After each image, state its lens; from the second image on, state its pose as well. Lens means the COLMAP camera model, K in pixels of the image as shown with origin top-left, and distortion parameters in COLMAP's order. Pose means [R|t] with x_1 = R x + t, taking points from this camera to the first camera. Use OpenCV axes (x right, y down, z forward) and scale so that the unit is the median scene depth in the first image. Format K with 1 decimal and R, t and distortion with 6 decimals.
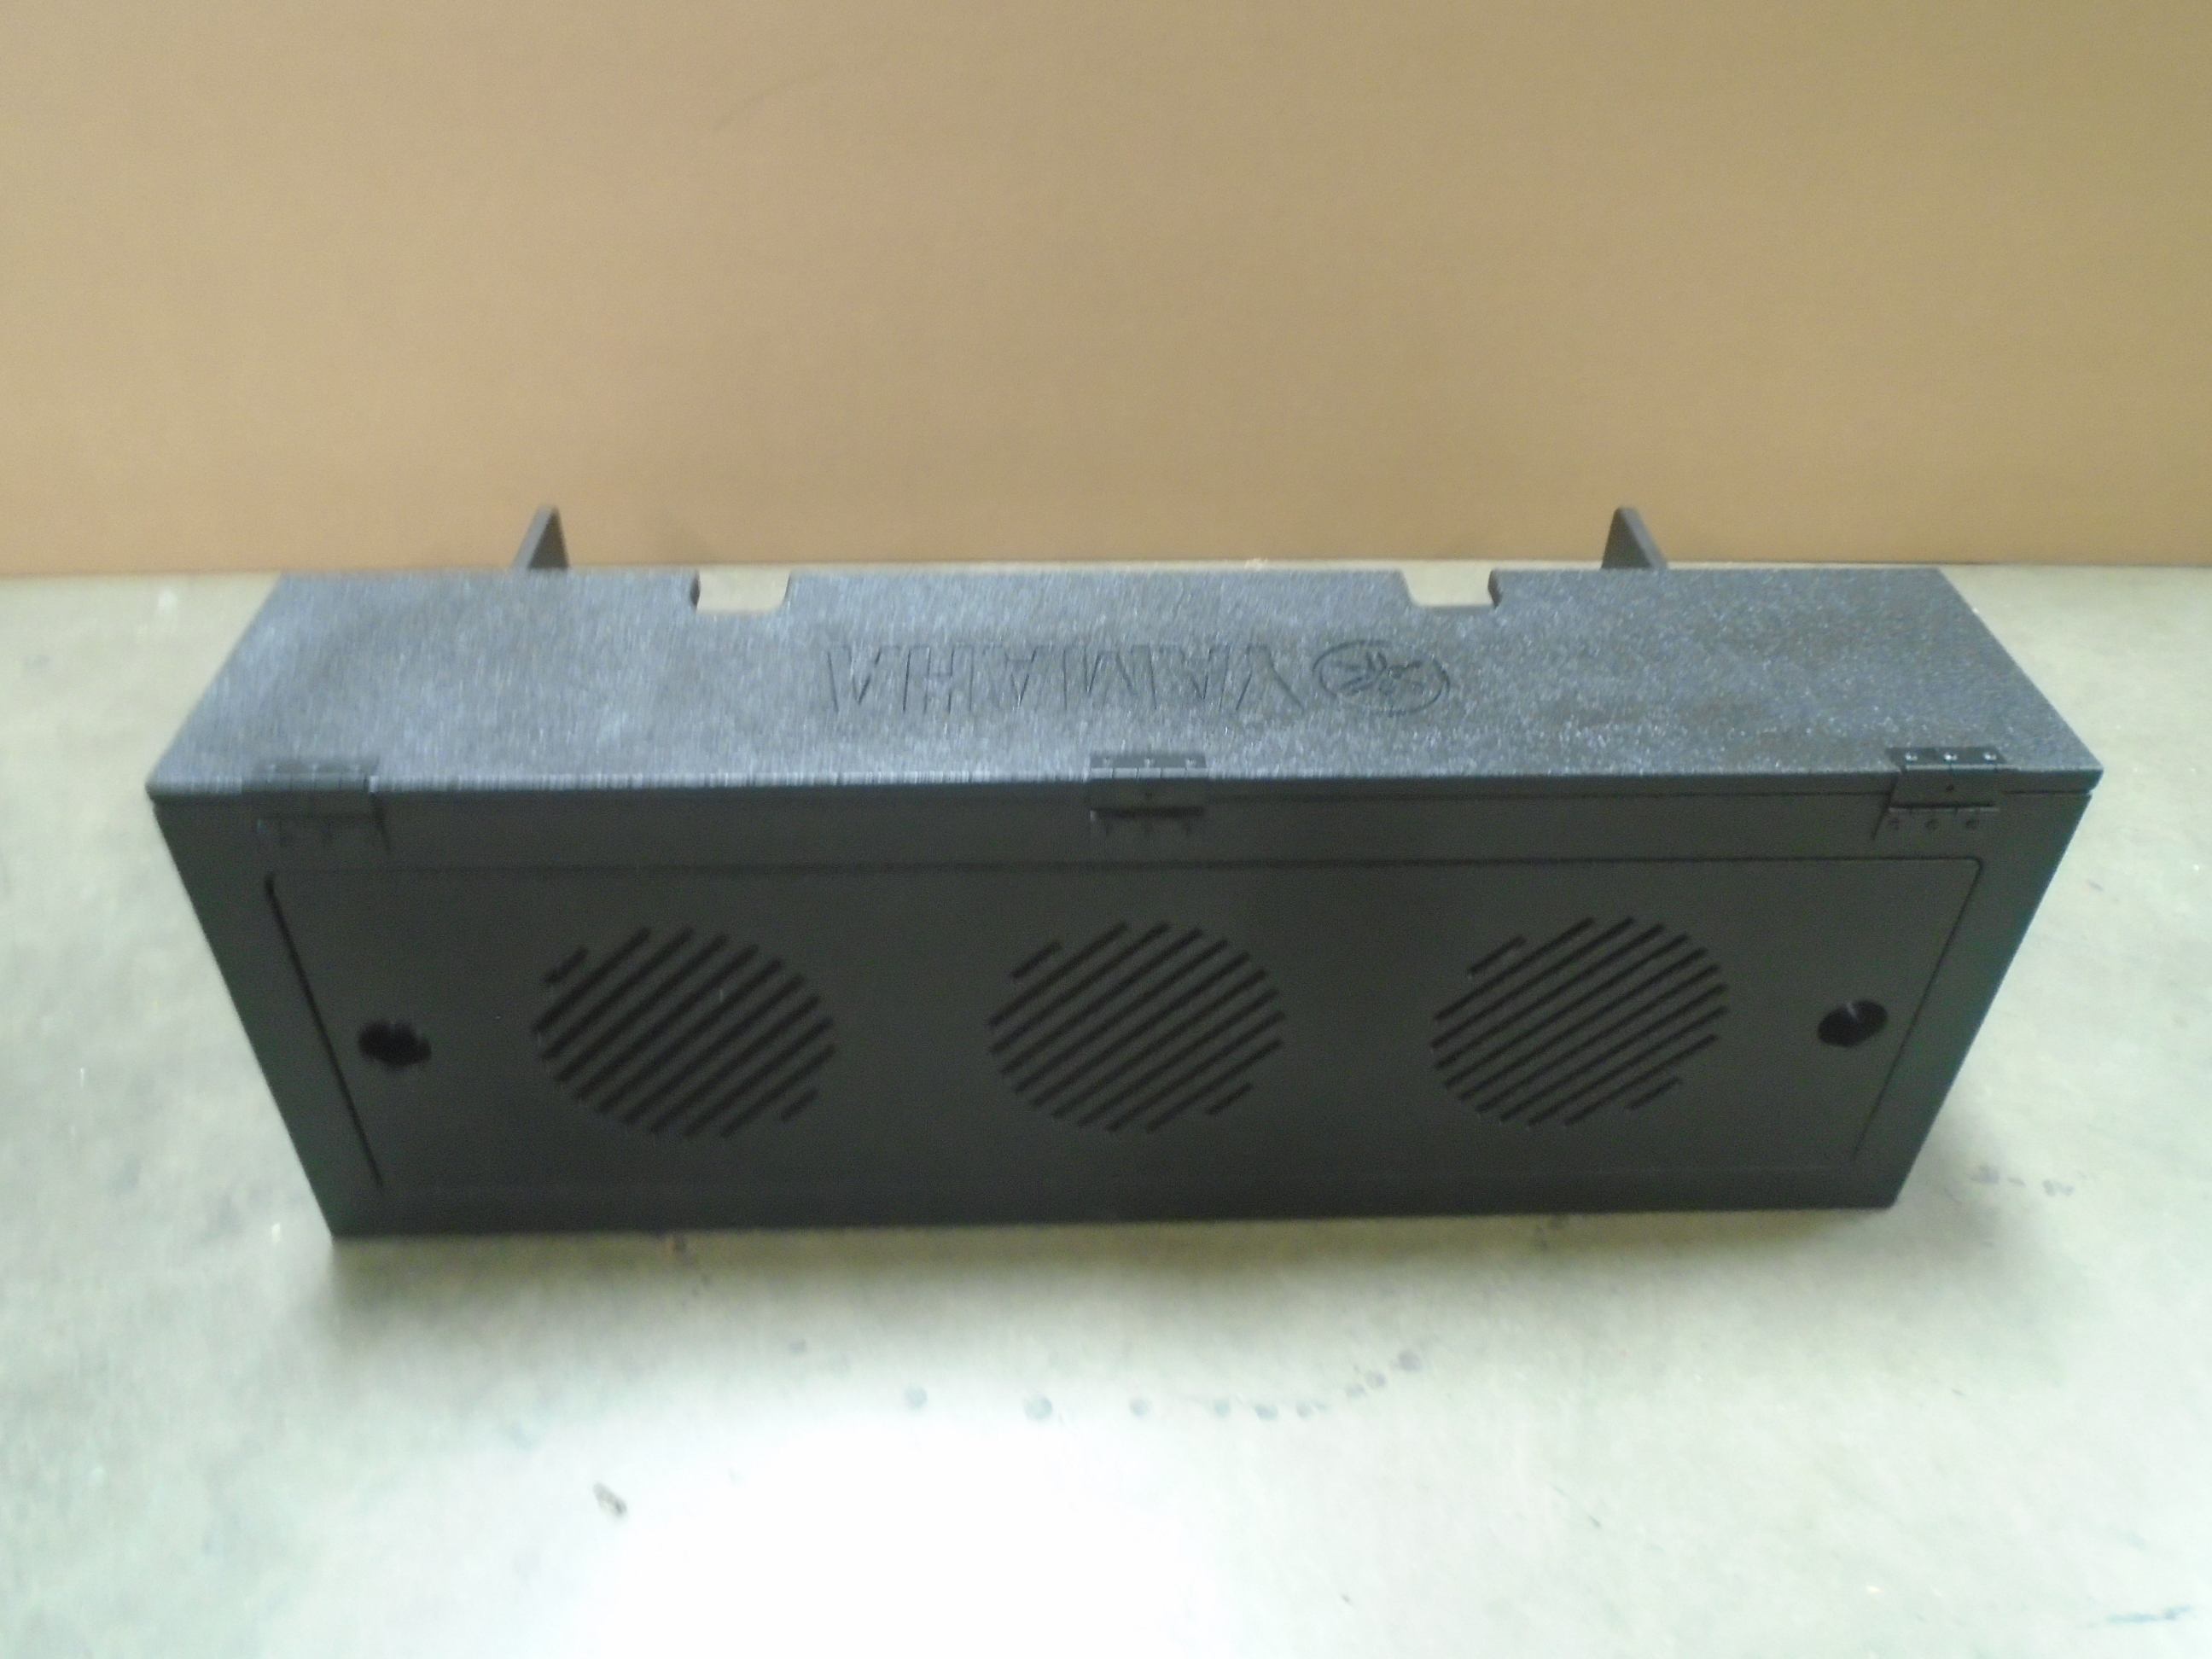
lens RADIAL K [[1710.2, 0, 1108.4], [0, 1710.2, 825.1], [0, 0, 1]] dist [-0.008837, 0.001144]
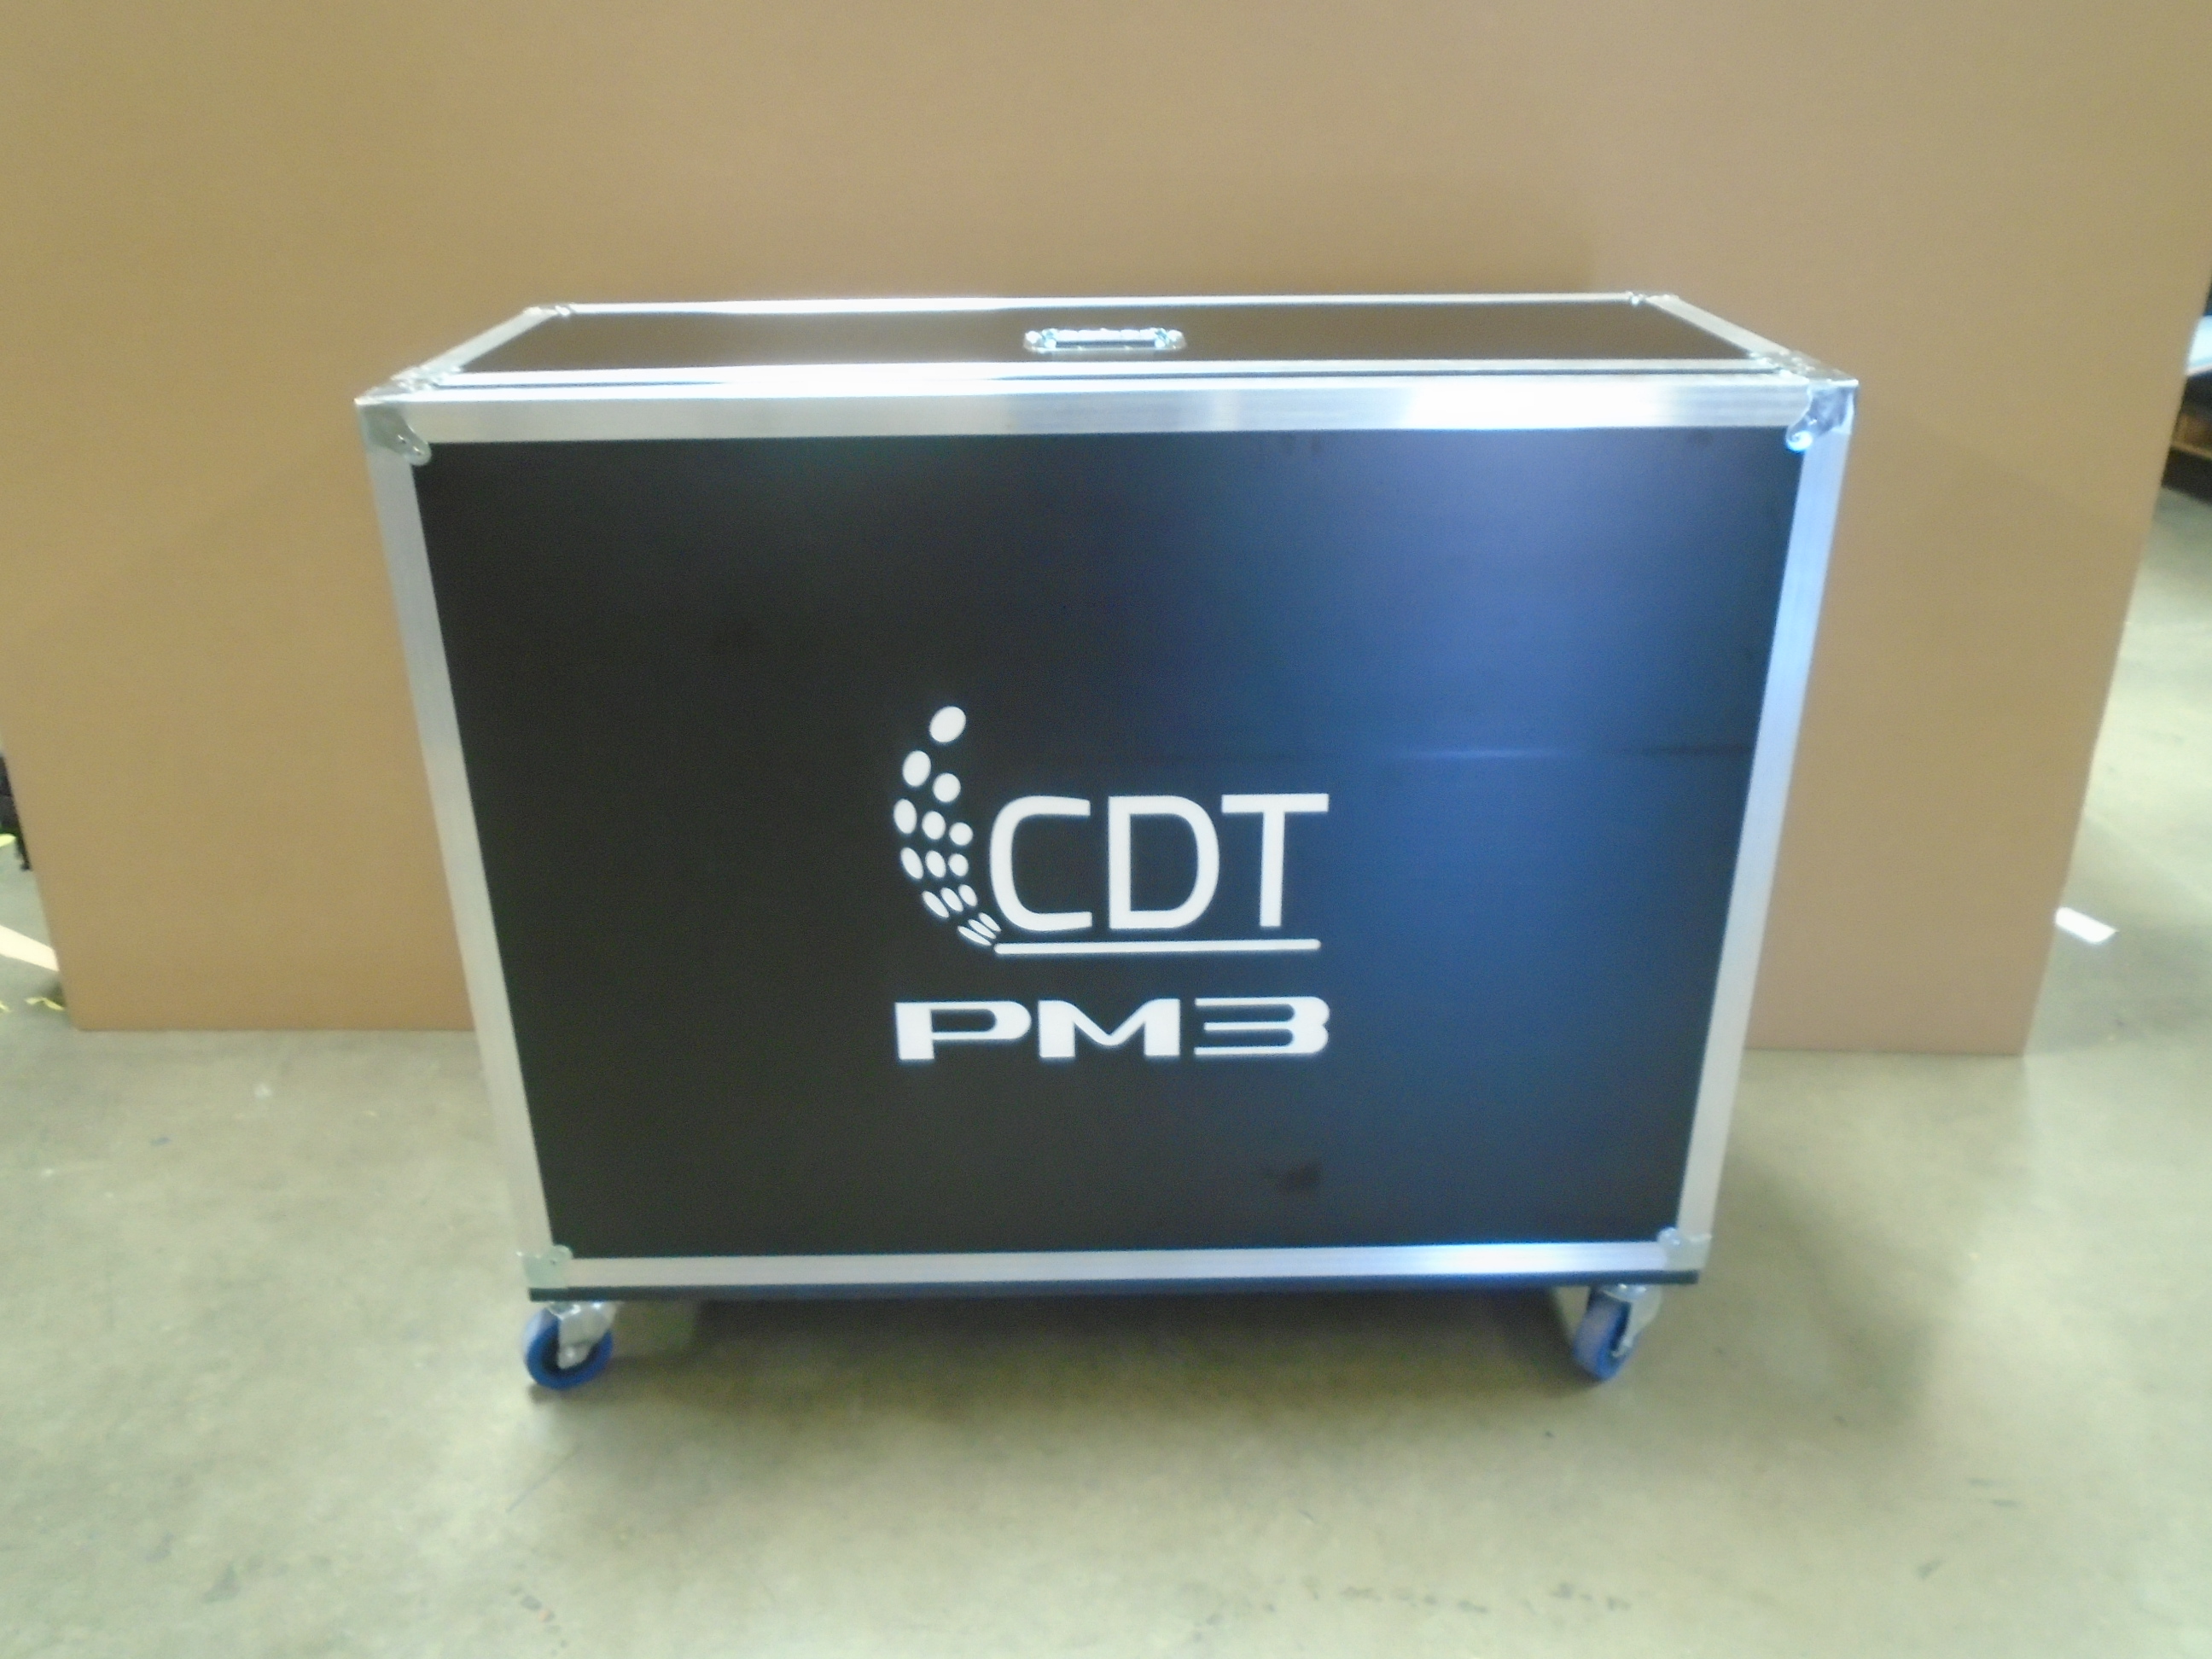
lens RADIAL K [[1710.2, 0, 1103.9], [0, 1710.2, 821.9], [0, 0, 1]] dist [-0.008837, 0.001144]
pose [[0.997731, -0.000574, -0.067320, 0.292733], [-0.015600, 0.970775, -0.239482, -0.047548], [0.065490, 0.239989, 0.968564, -0.446695]]
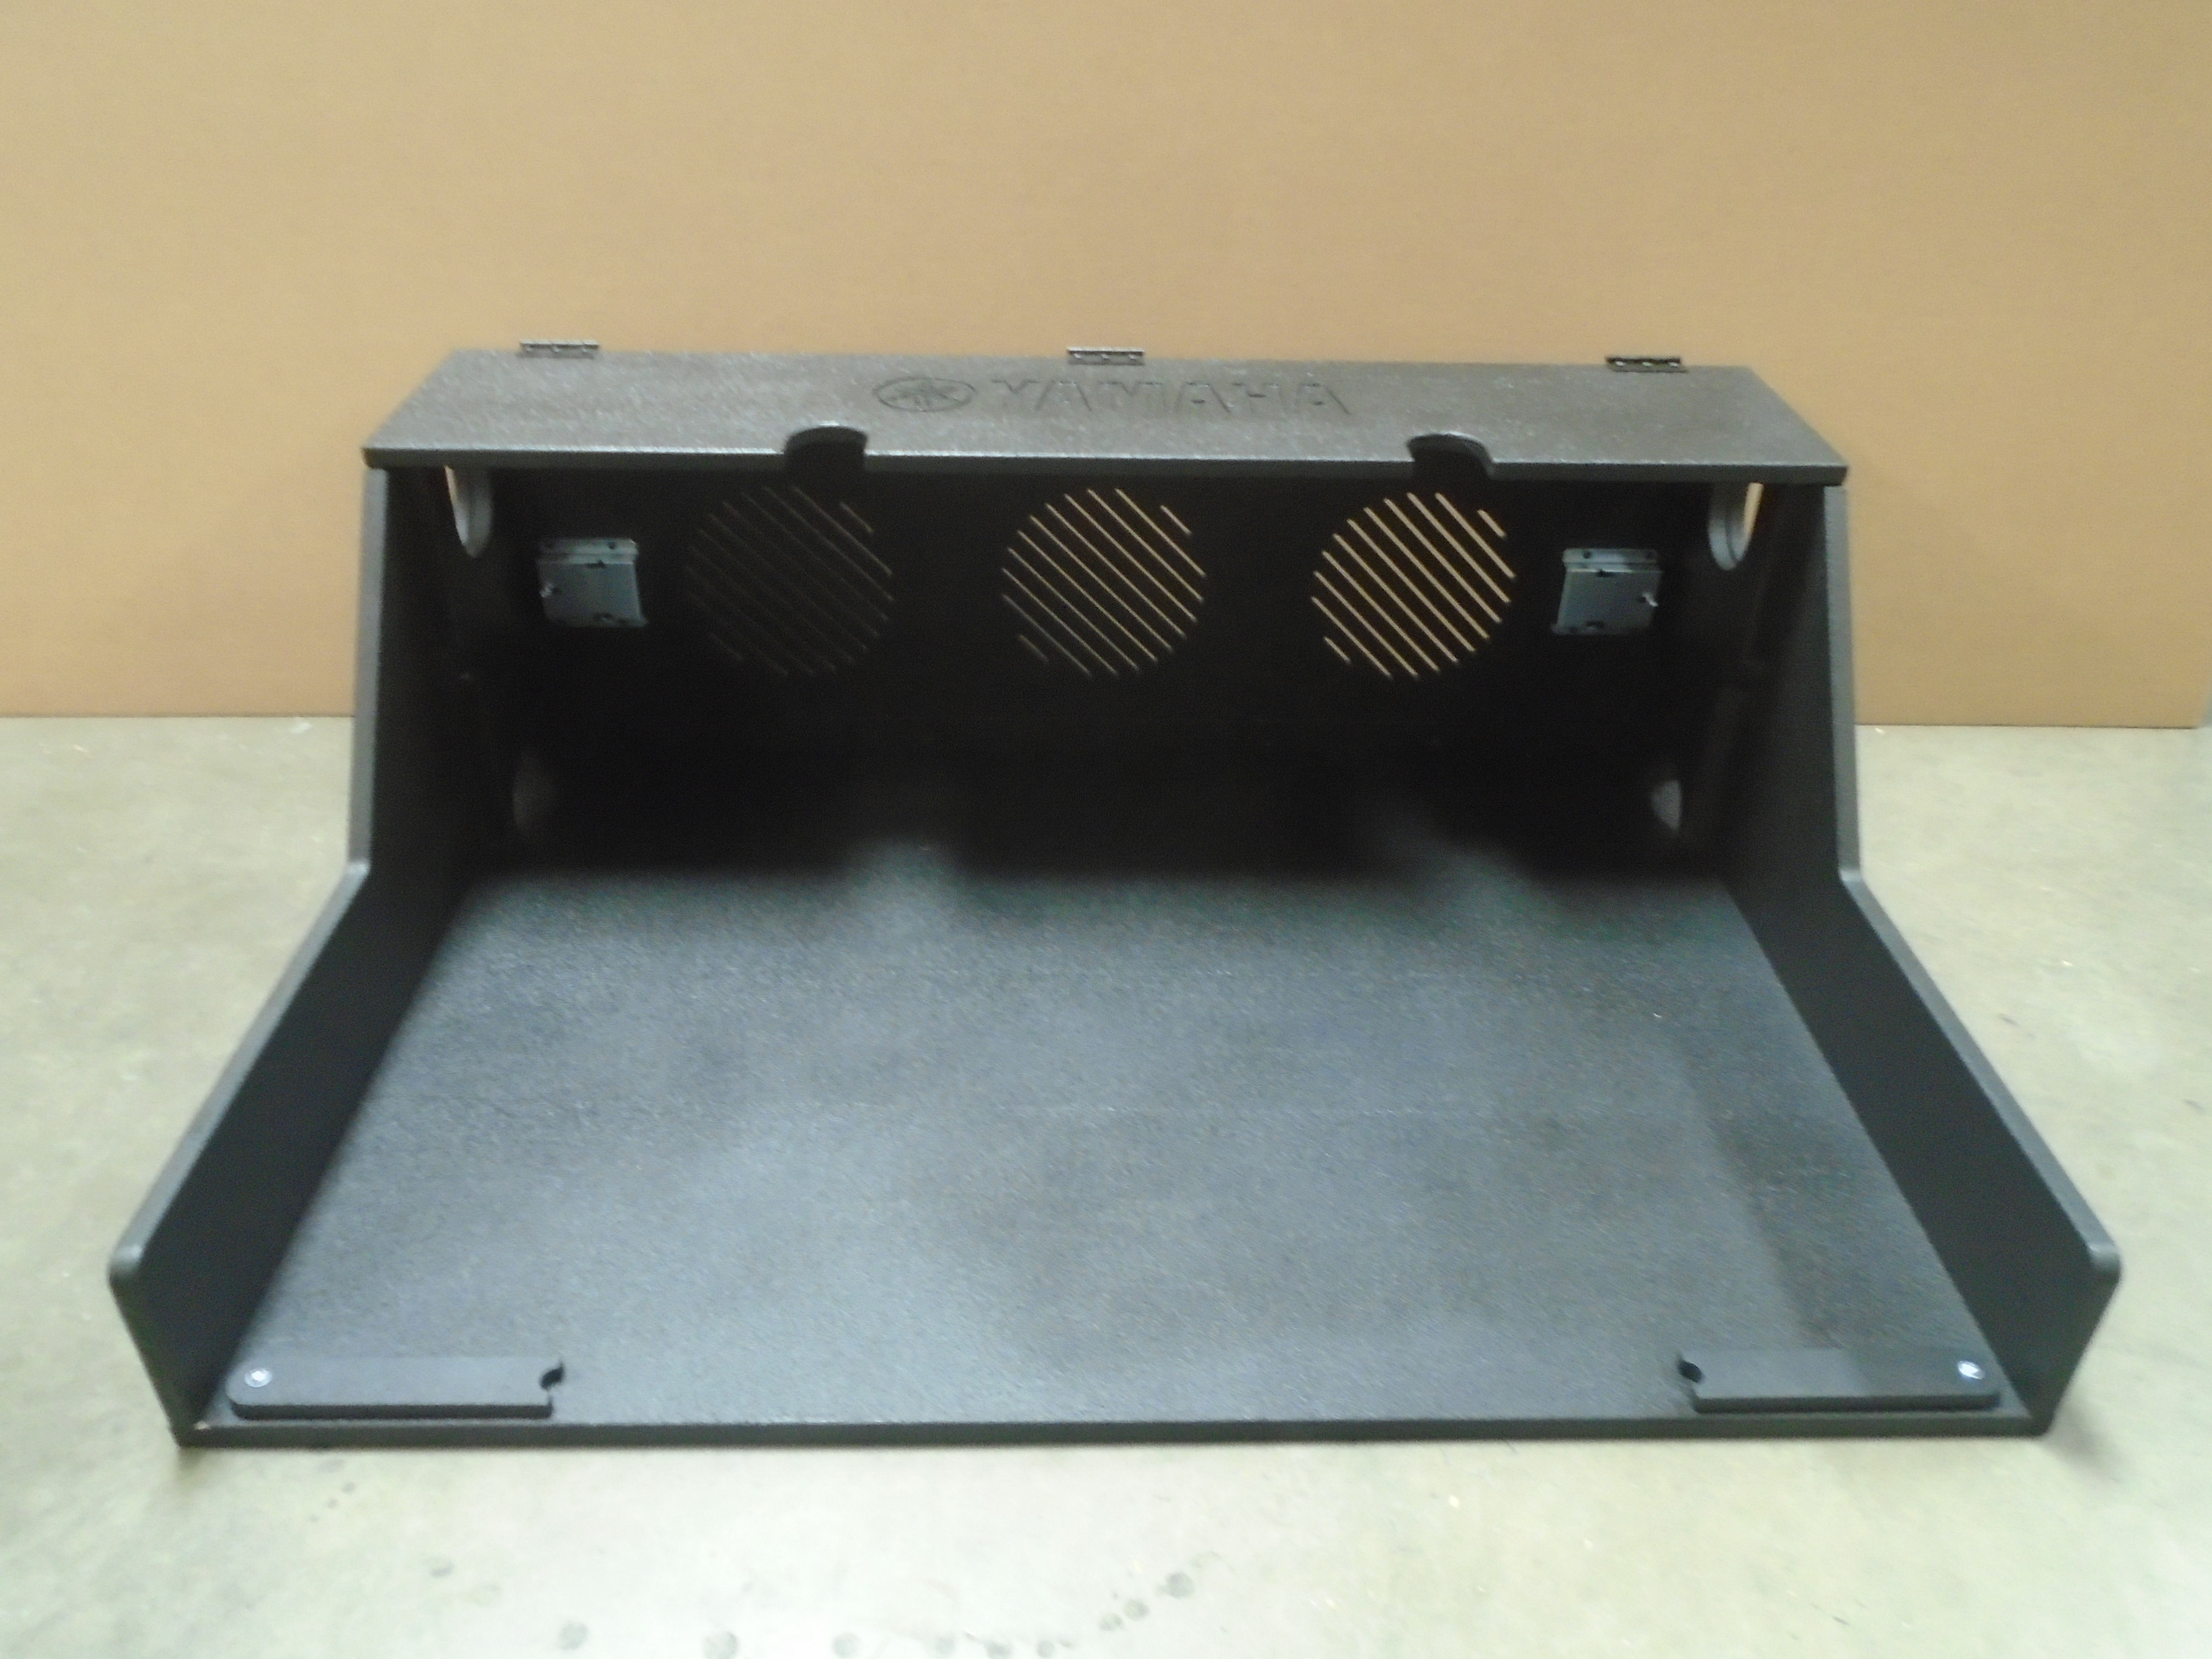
lens RADIAL K [[1710.2, 0, 1103.7], [0, 1710.2, 827.3], [0, 0, 1]] dist [-0.008837, 0.001144]
pose [[0.999984, -0.002748, 0.004968, 0.137914], [0.003231, 0.994975, -0.100071, 0.031545], [-0.004668, 0.100086, 0.994968, 0.141630]]
